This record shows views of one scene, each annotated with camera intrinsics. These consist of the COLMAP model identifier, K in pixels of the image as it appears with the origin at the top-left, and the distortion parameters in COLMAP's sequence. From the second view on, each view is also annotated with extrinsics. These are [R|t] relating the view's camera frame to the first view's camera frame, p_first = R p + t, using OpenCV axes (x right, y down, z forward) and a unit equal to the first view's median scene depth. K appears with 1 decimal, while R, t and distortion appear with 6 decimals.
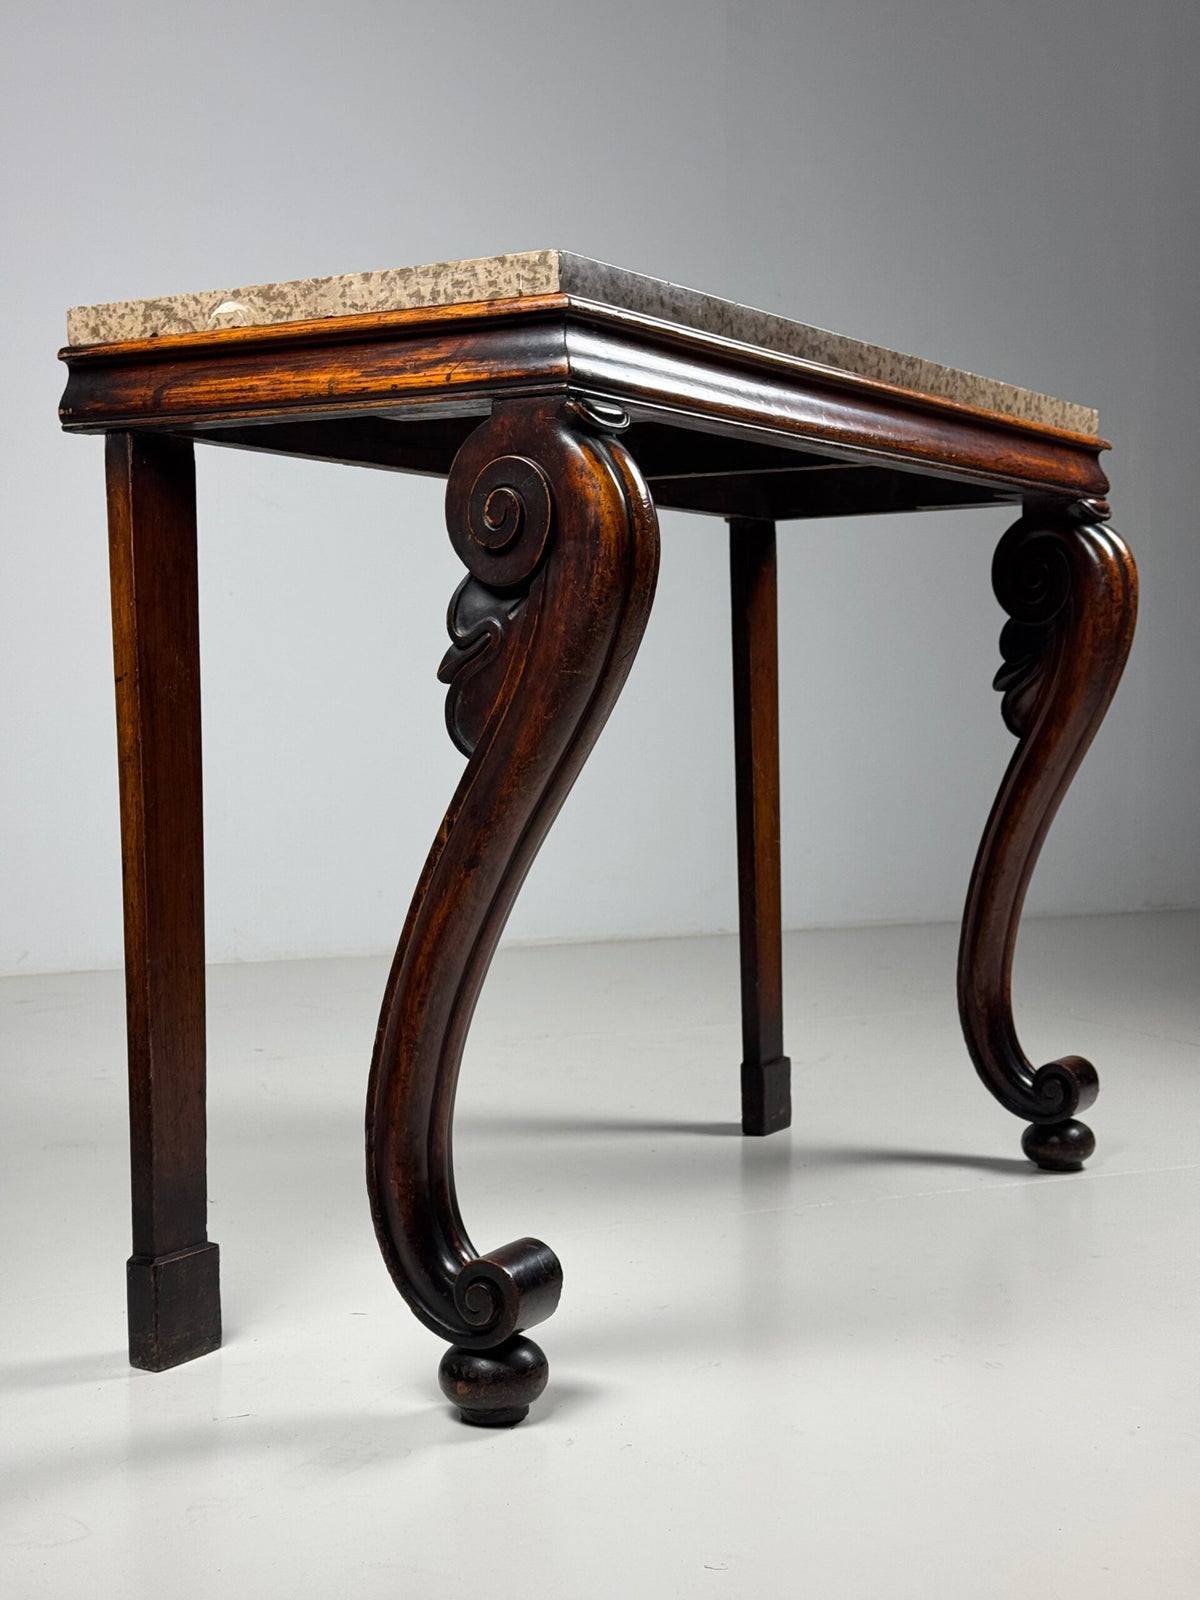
lens RADIAL K [[2298.5, 0, 600.0], [0, 2298.5, 800.0], [0, 0, 1]] dist [0.126956, -0.005894]
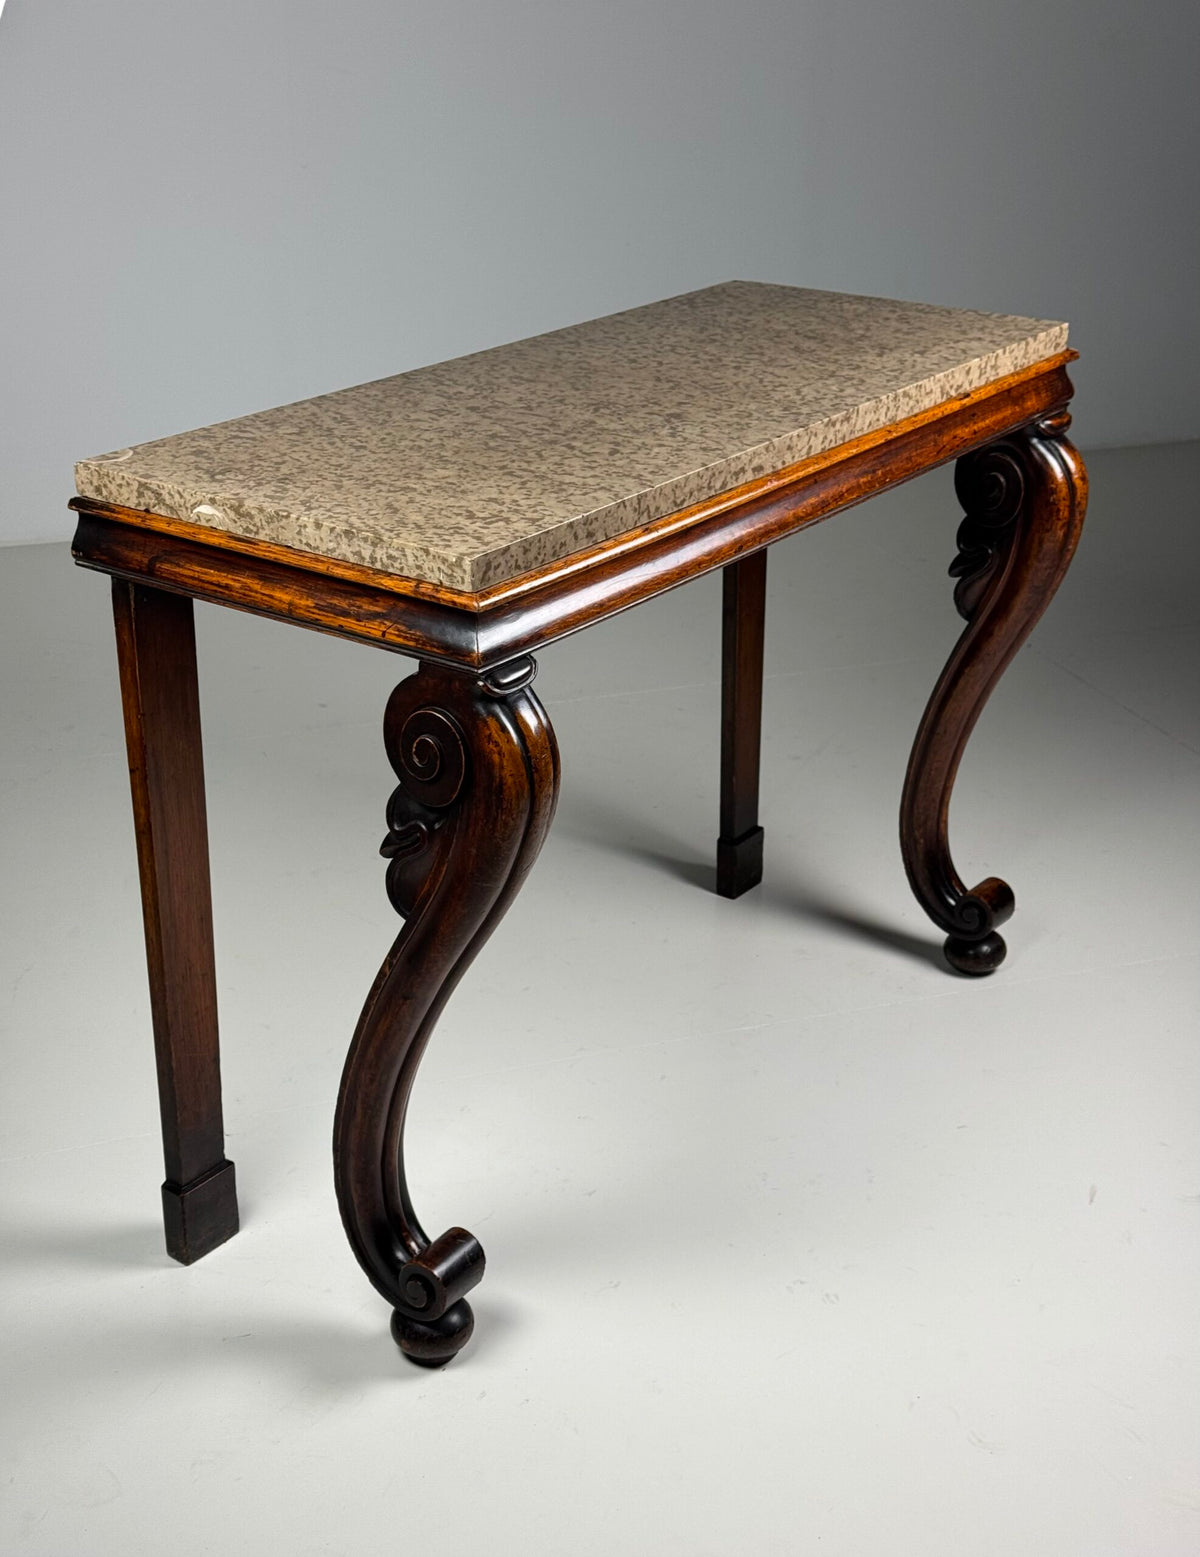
lens RADIAL K [[2312.4, 0, 600.0], [0, 2312.4, 778.5], [0, 0, 1]] dist [0.128567, 0.038066]
pose [[0.996974, 0.047715, -0.061367, 0.113832], [-0.023481, 0.937424, 0.347398, -0.496947], [0.074103, -0.344906, 0.935708, -0.119016]]
